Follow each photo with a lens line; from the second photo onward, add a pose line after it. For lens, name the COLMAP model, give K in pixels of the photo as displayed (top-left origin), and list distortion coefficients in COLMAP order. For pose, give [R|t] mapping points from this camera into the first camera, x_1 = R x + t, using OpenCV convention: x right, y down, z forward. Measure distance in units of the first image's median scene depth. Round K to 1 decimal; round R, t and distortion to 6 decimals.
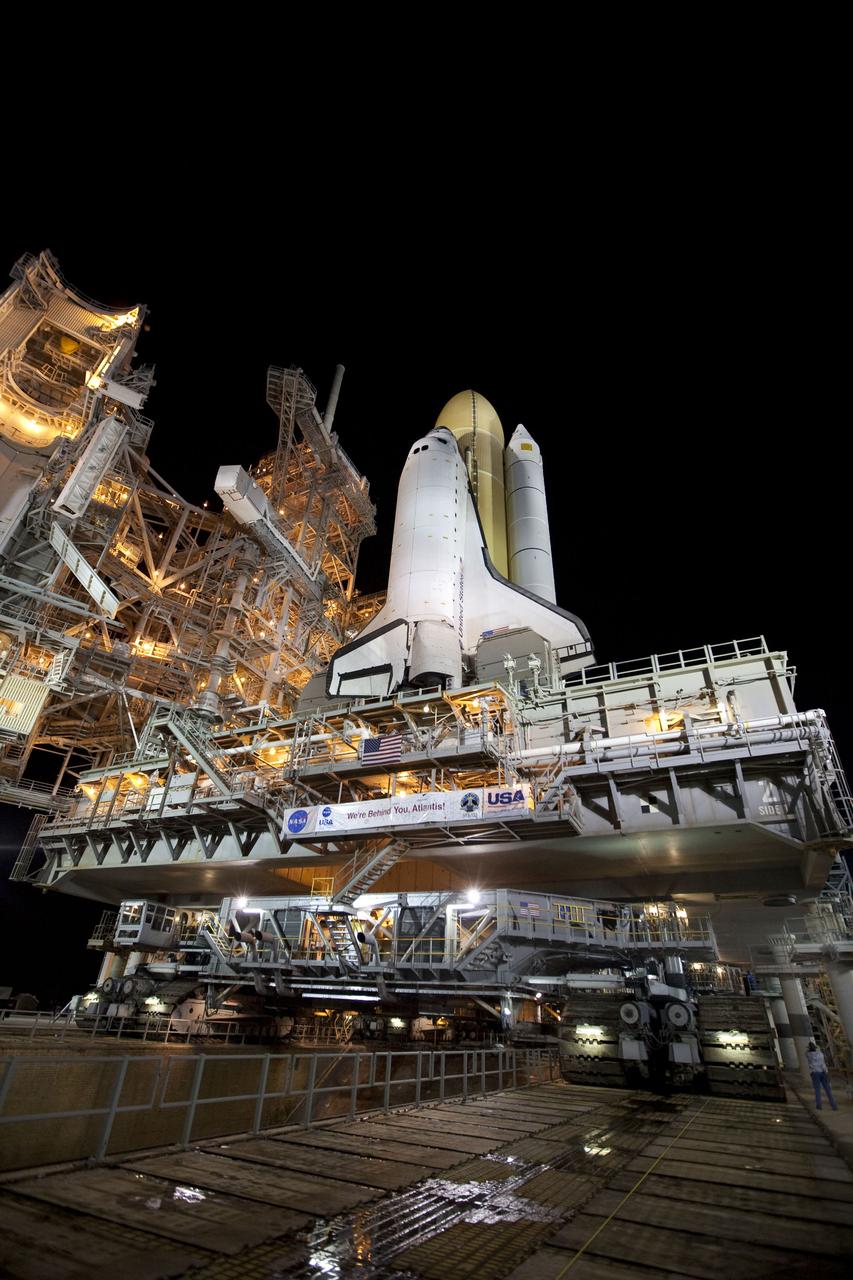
lens RADIAL K [[580.1, 0, 418.6], [0, 580.1, 640.7], [0, 0, 1]] dist [-0.054415, 0.022120]
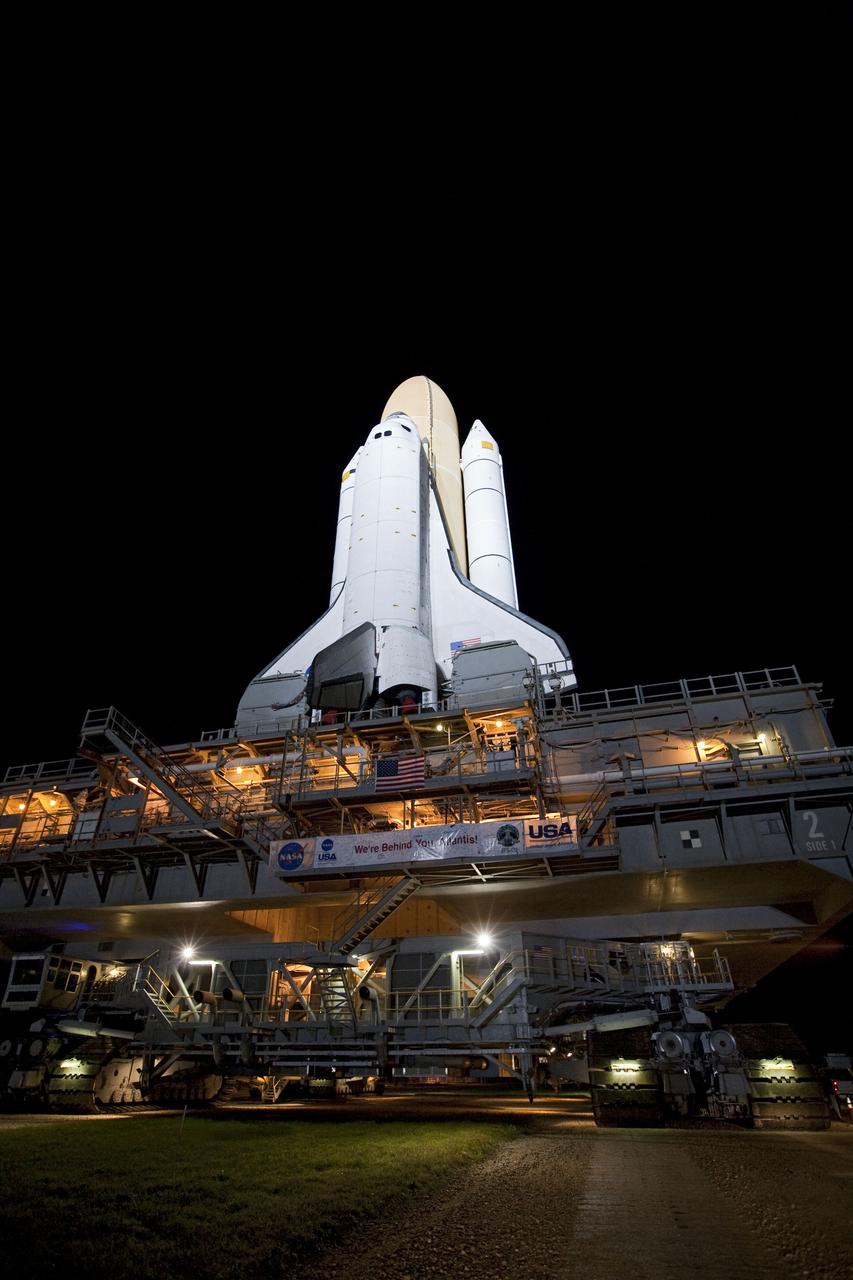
lens RADIAL K [[630.3, 0, 419.1], [0, 630.3, 642.6], [0, 0, 1]] dist [-0.030838, 0.001290]
pose [[0.981033, 0.060537, 0.184145, -0.212832], [-0.058834, 0.998159, -0.014707, 0.004862], [-0.184697, 0.003594, 0.982789, 0.063186]]
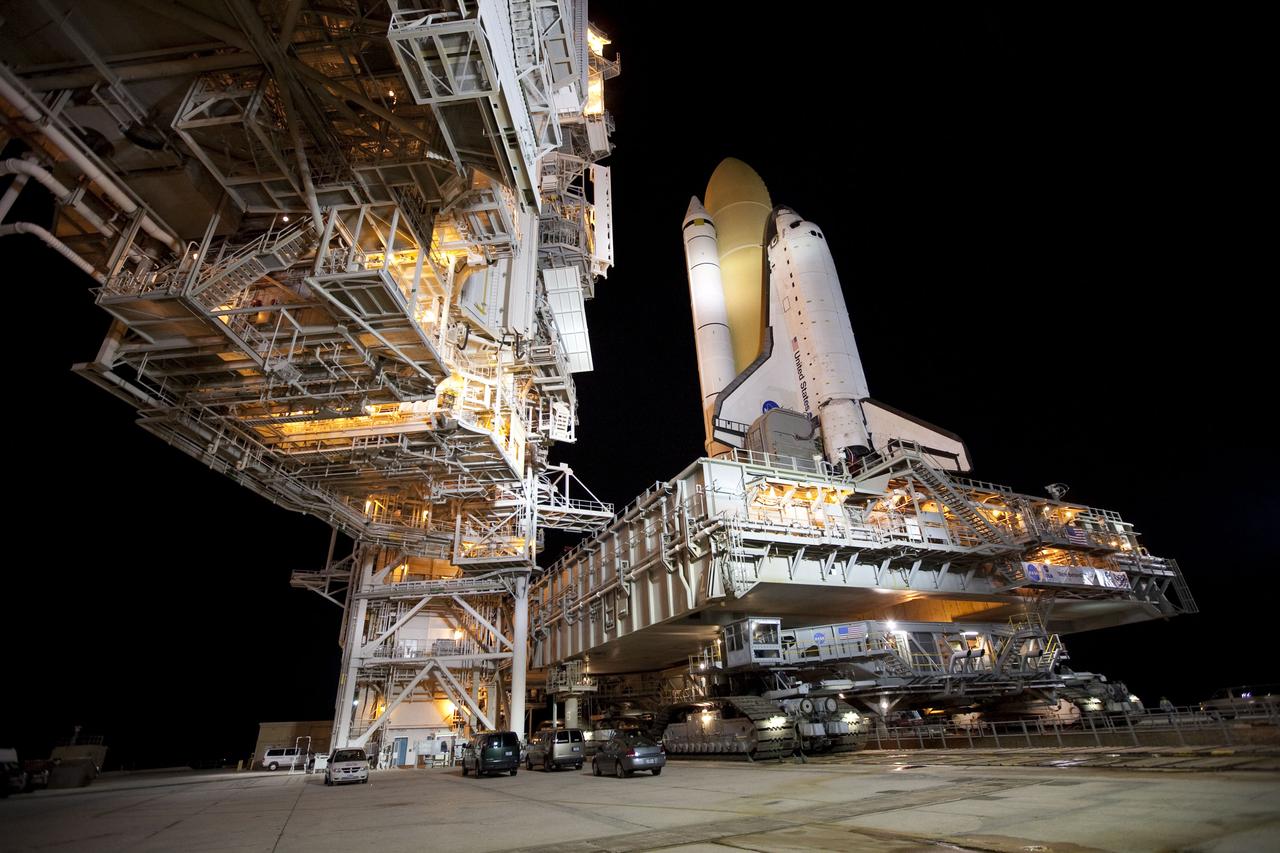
lens RADIAL K [[596.1, 0, 649.4], [0, 596.1, 419.7], [0, 0, 1]] dist [-0.004311, 0.000524]
pose [[0.603803, 0.288528, 0.743083, -1.959666], [-0.363196, 0.929390, -0.065748, 0.405297], [-0.709584, -0.230186, 0.665961, 0.788873]]
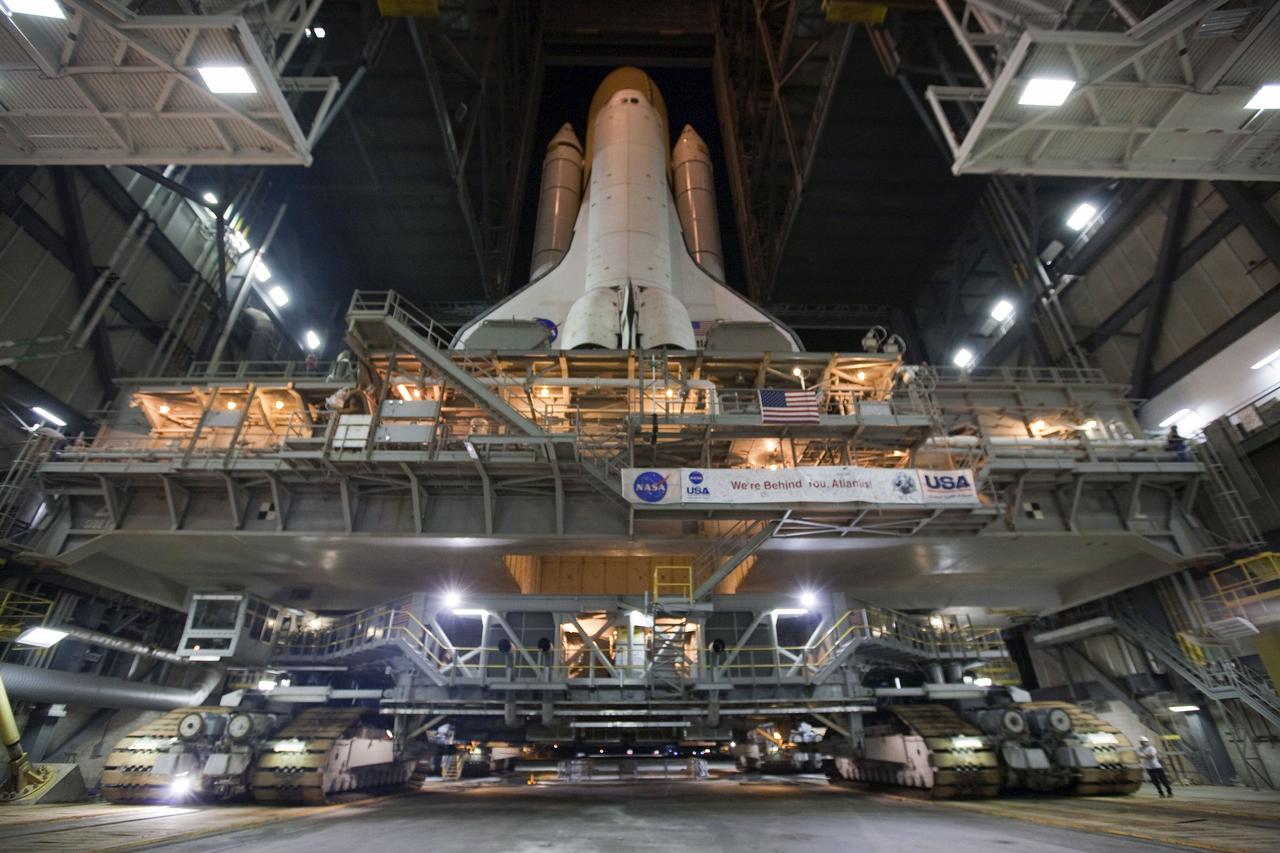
lens RADIAL K [[580.1, 0, 634.2], [0, 580.1, 417.5], [0, 0, 1]] dist [-0.054415, 0.022120]
pose [[0.887743, 0.179539, 0.423884, -0.545927], [-0.209800, 0.977414, 0.025395, 0.217963], [-0.409751, -0.111475, 0.905360, 0.373320]]
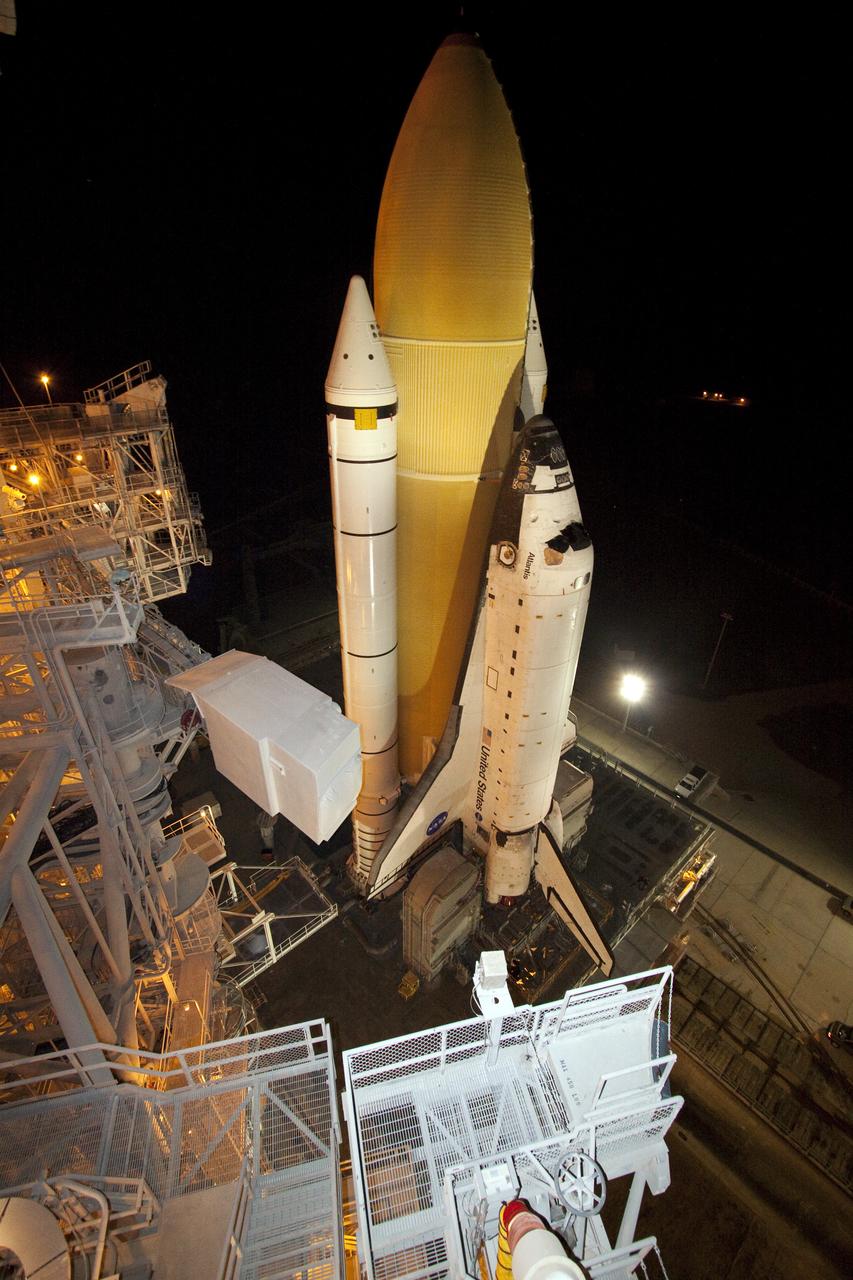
lens RADIAL K [[596.1, 0, 431.4], [0, 596.1, 640.3], [0, 0, 1]] dist [-0.004311, 0.000524]
pose [[0.354091, -0.528693, 0.771430, -1.185693], [-0.523923, 0.571136, 0.631908, -1.263695], [-0.774677, -0.627923, -0.074761, 2.343959]]
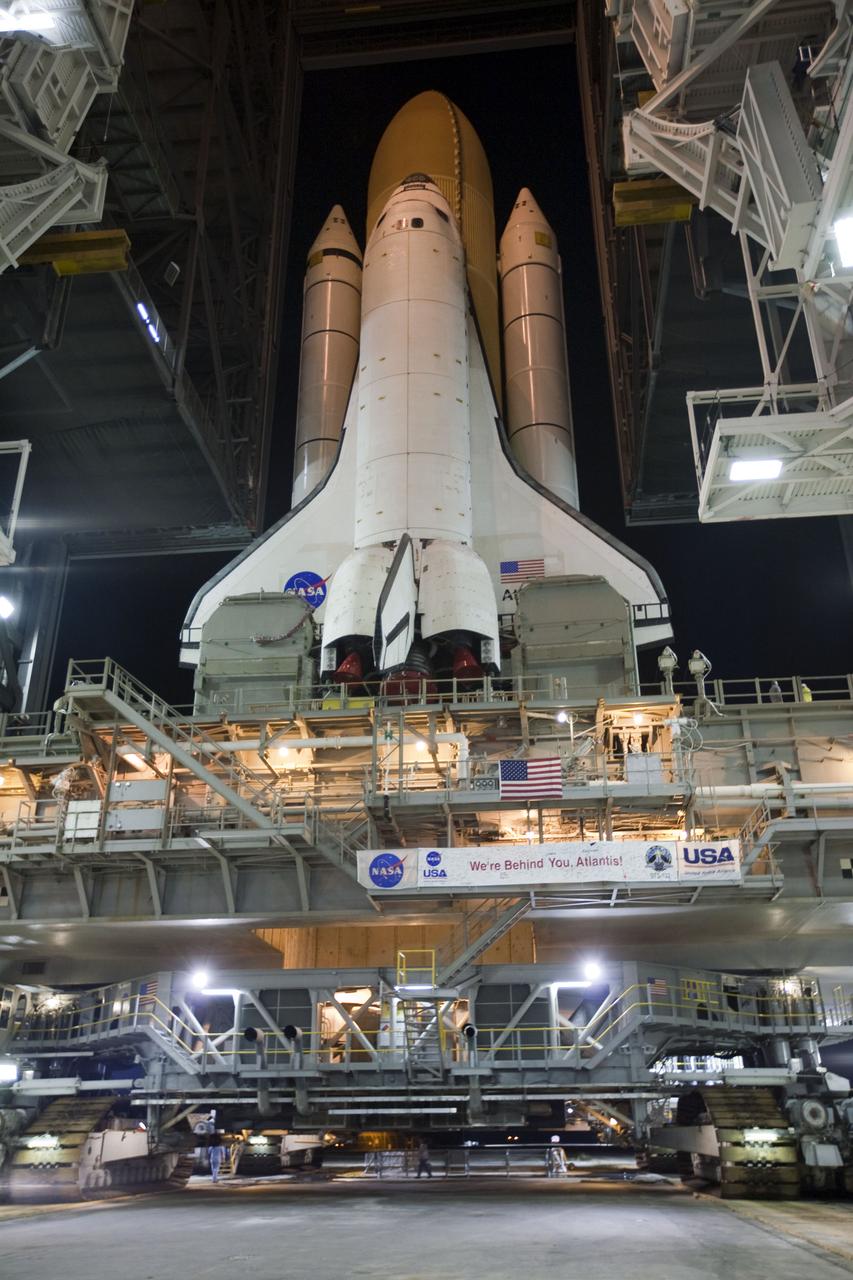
lens RADIAL K [[1047.1, 0, 431.0], [0, 1047.1, 628.0], [0, 0, 1]] dist [0.001991, 0.060810]
pose [[0.937884, 0.094537, 0.333820, -0.603880], [-0.142319, 0.982315, 0.121664, -0.128367], [-0.316414, -0.161616, 0.934753, -0.134845]]
